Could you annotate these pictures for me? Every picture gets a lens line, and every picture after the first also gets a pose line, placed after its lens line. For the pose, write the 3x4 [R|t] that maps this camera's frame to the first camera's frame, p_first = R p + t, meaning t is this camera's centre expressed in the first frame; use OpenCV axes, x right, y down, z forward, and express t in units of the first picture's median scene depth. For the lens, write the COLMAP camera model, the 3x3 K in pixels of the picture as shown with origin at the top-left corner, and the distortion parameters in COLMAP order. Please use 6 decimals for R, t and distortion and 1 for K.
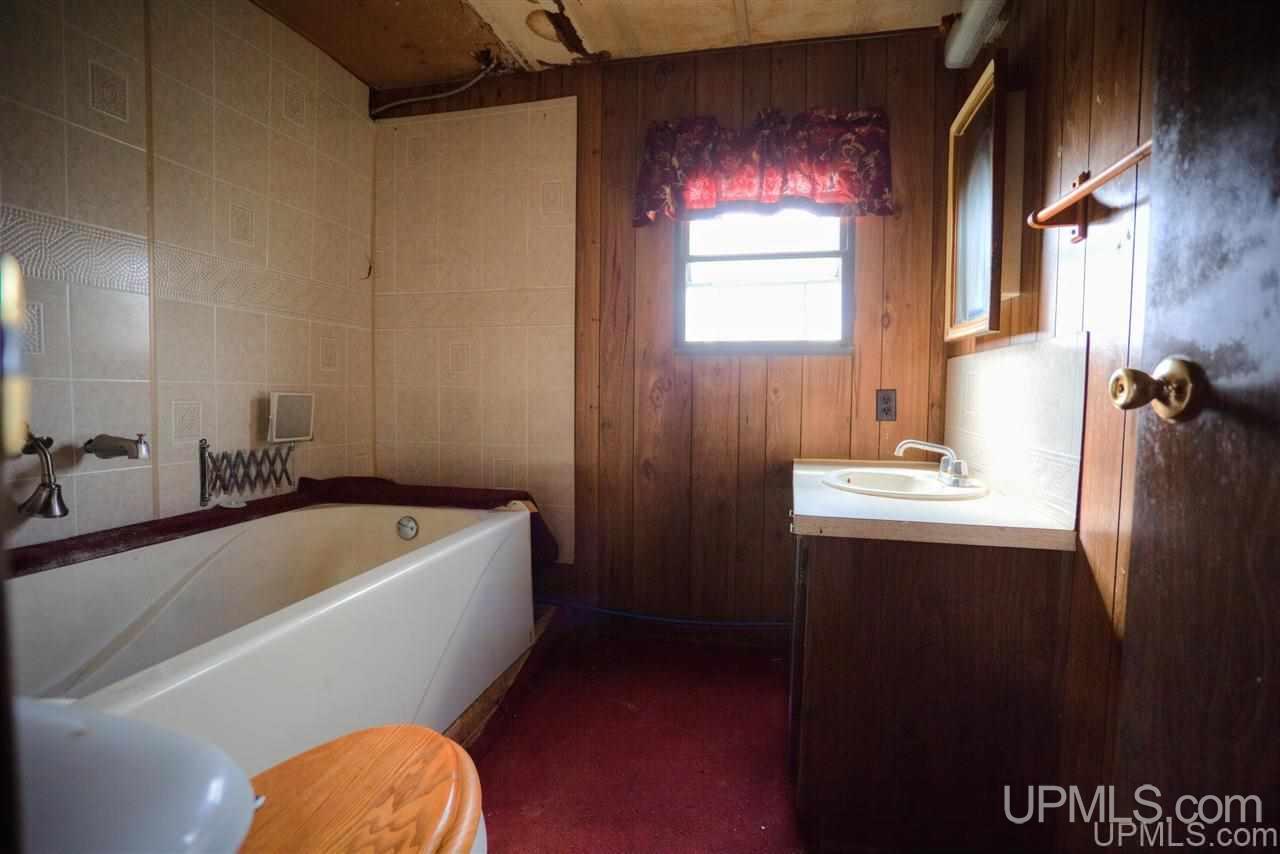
lens RADIAL K [[615.5, 0, 644.4], [0, 615.5, 410.6], [0, 0, 1]] dist [-0.078643, 0.034821]
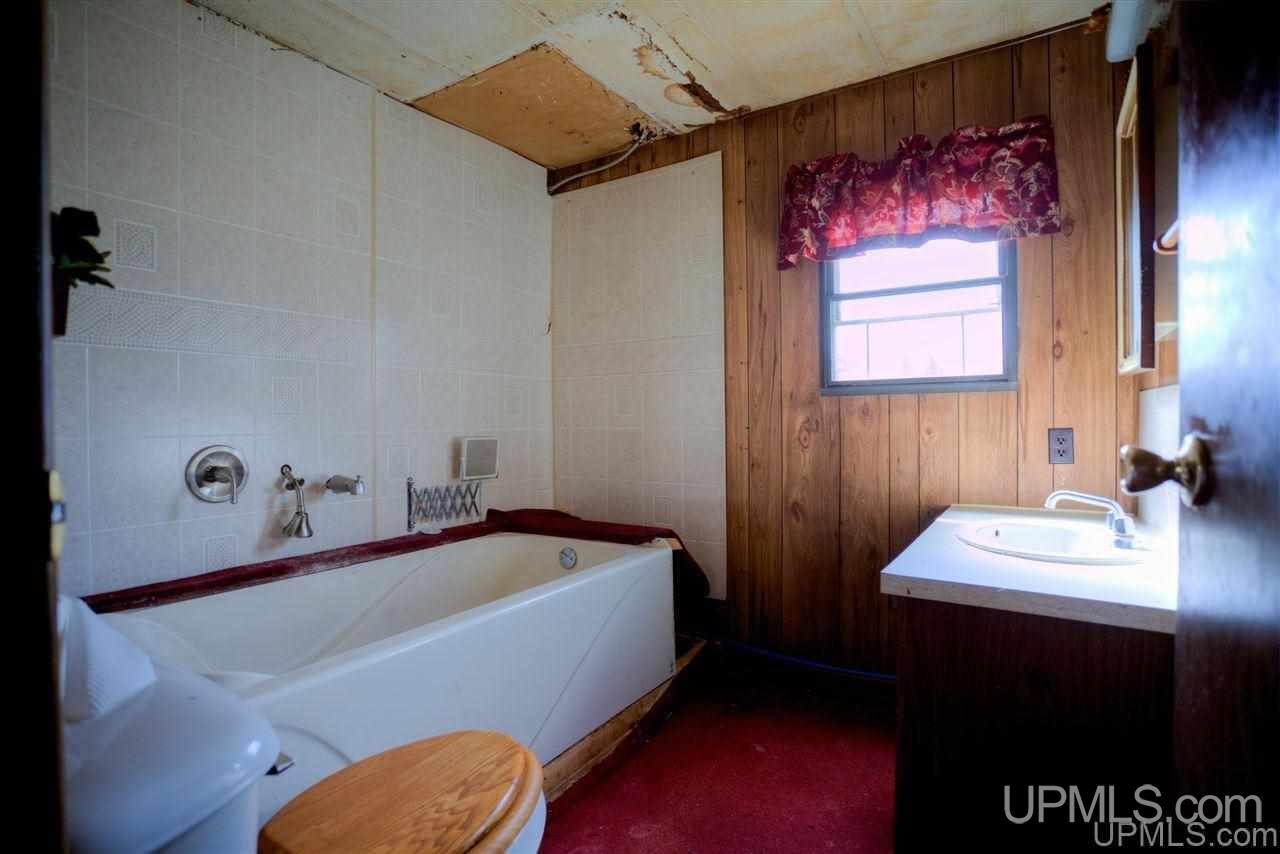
lens RADIAL K [[615.5, 0, 644.4], [0, 615.5, 410.6], [0, 0, 1]] dist [-0.078643, 0.034821]
pose [[0.939373, -0.021525, -0.342222, 0.127132], [0.006794, 0.999000, -0.044188, -0.026213], [0.342831, 0.039184, 0.938580, -0.022903]]
